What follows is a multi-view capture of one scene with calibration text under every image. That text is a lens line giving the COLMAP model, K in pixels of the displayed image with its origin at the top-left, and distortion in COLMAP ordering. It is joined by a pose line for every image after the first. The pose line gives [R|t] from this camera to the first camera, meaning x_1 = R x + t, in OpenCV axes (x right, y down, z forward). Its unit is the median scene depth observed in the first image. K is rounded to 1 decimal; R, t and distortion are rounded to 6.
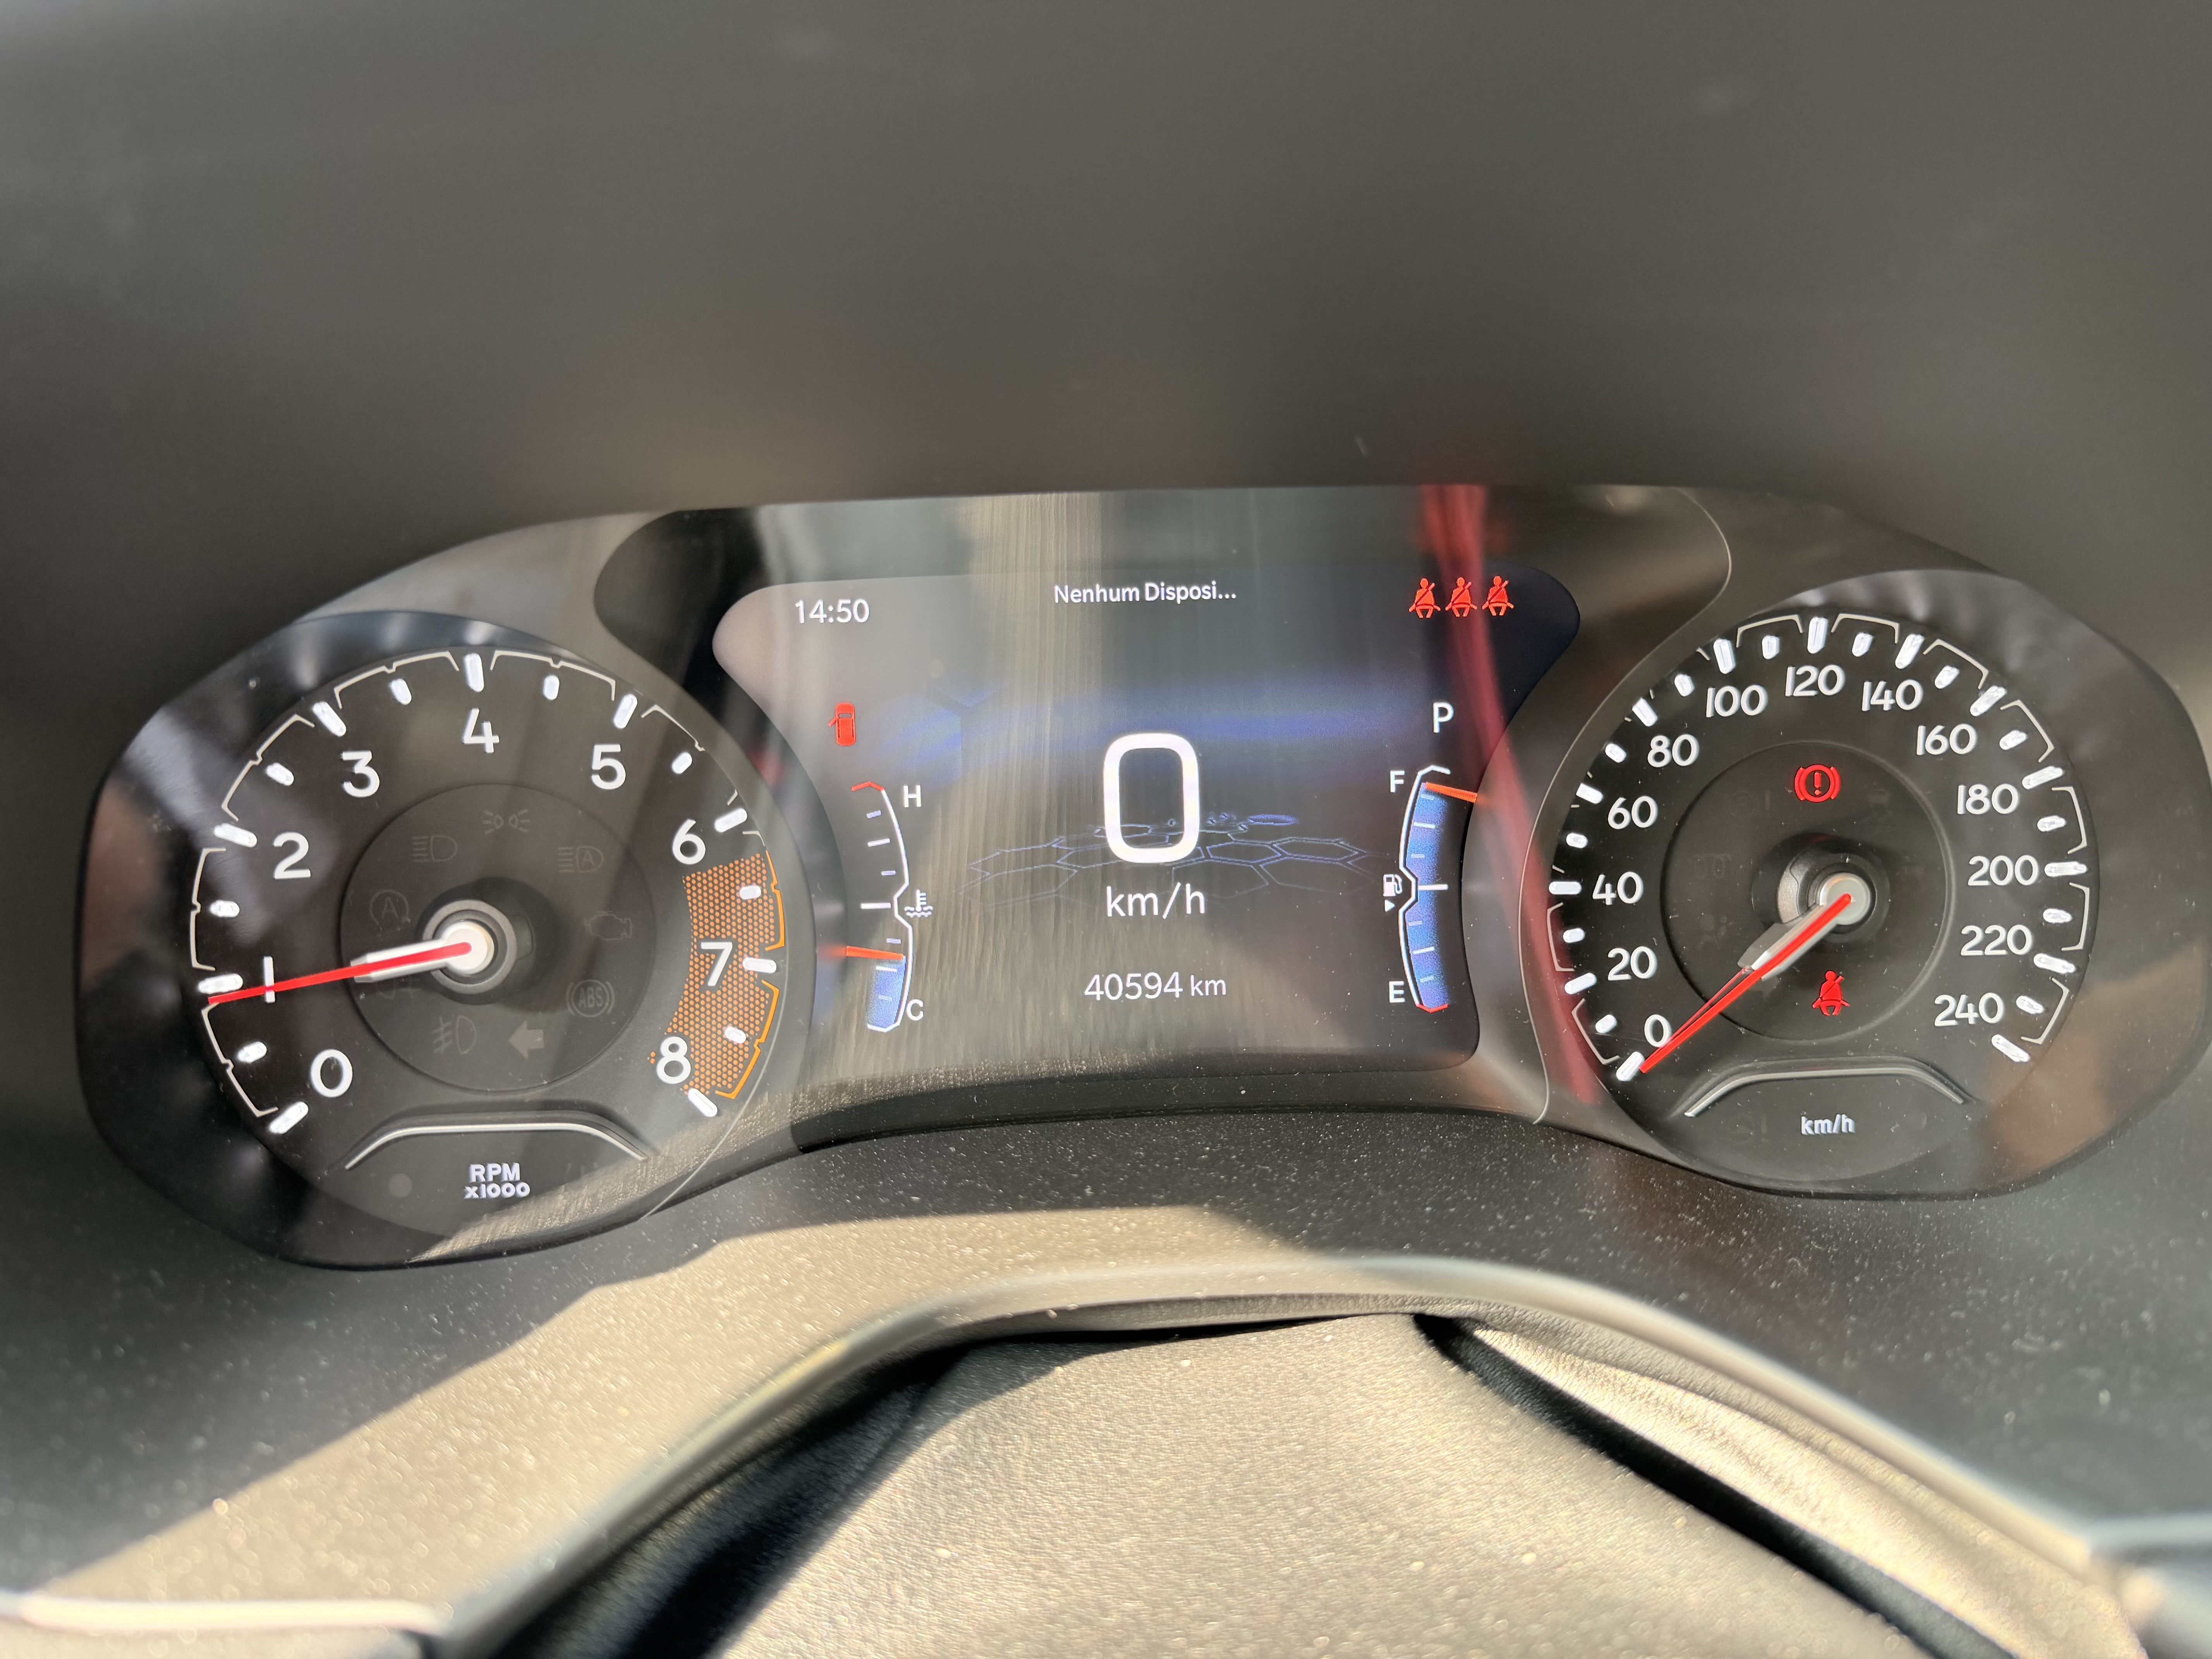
lens RADIAL K [[1568.4, 0, 1074.7], [0, 1568.4, 825.6], [0, 0, 1]] dist [0.058898, -0.223140]
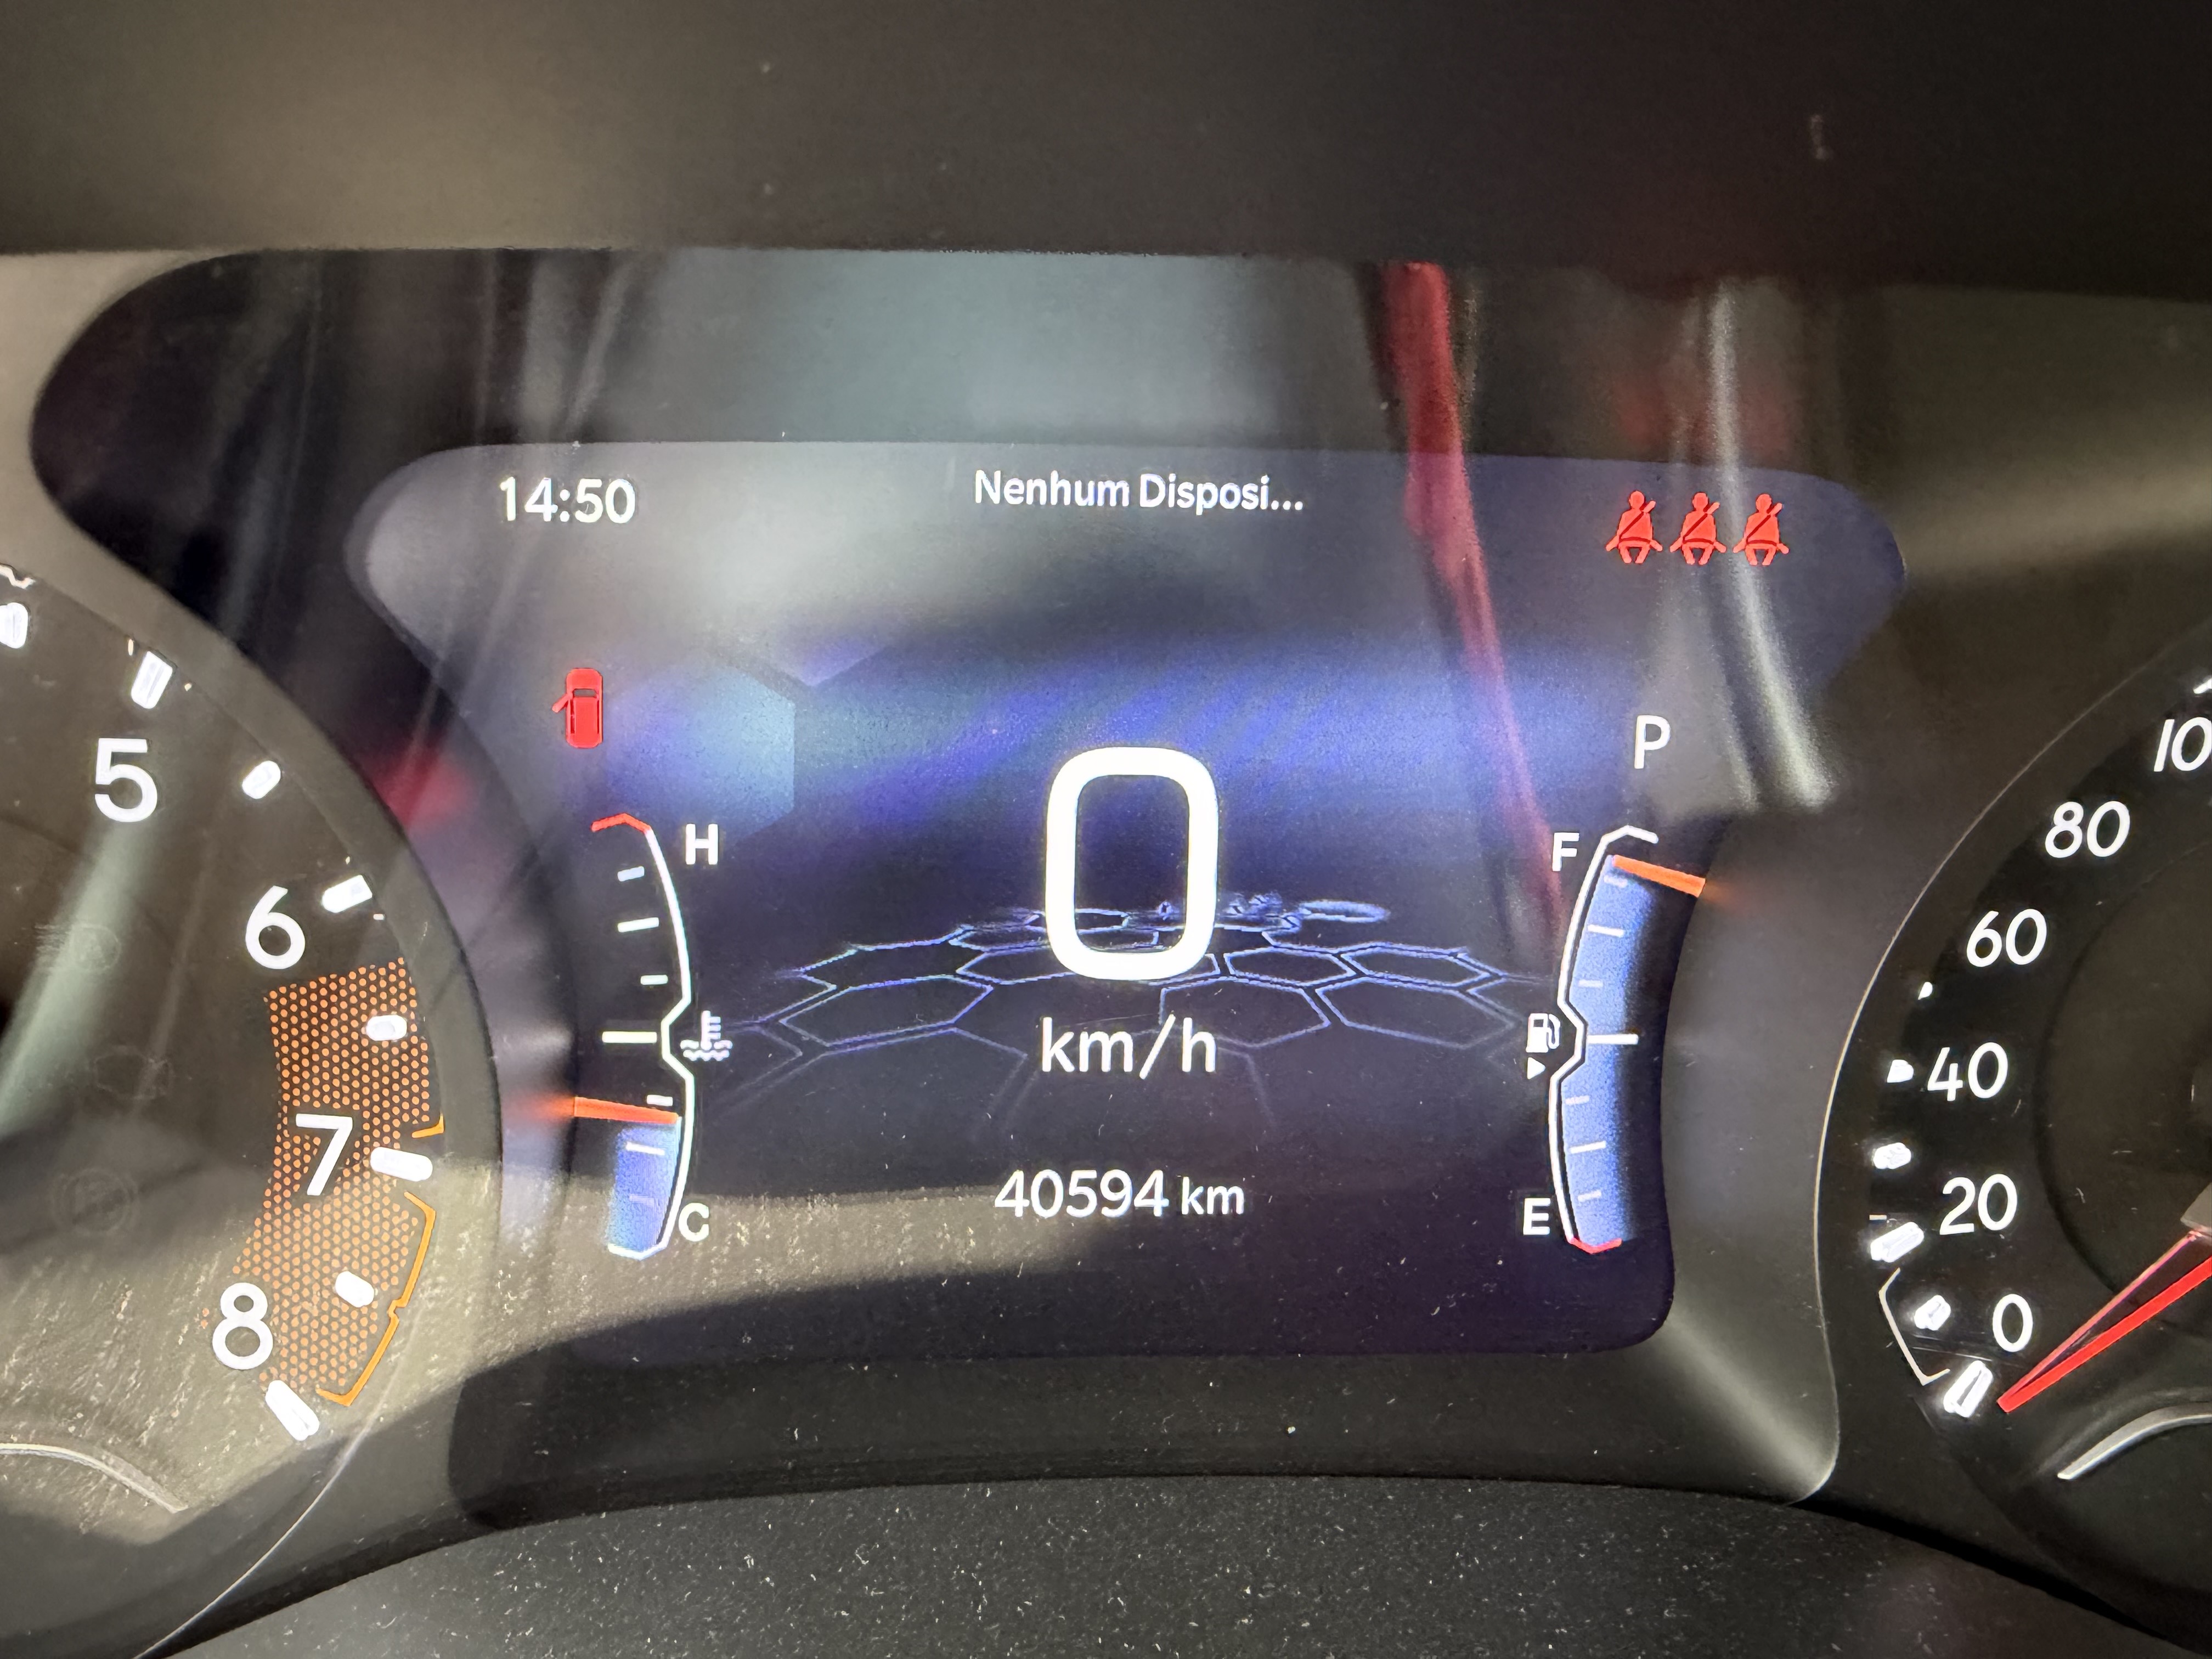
lens RADIAL K [[1558.5, 0, 912.9], [0, 1558.5, 837.6], [0, 0, 1]] dist [-0.029703, 0.004022]
pose [[0.999013, 0.042175, 0.013935, -0.036941], [-0.042947, 0.997229, 0.060746, -0.057457], [-0.011335, -0.061284, 0.998056, 0.451151]]
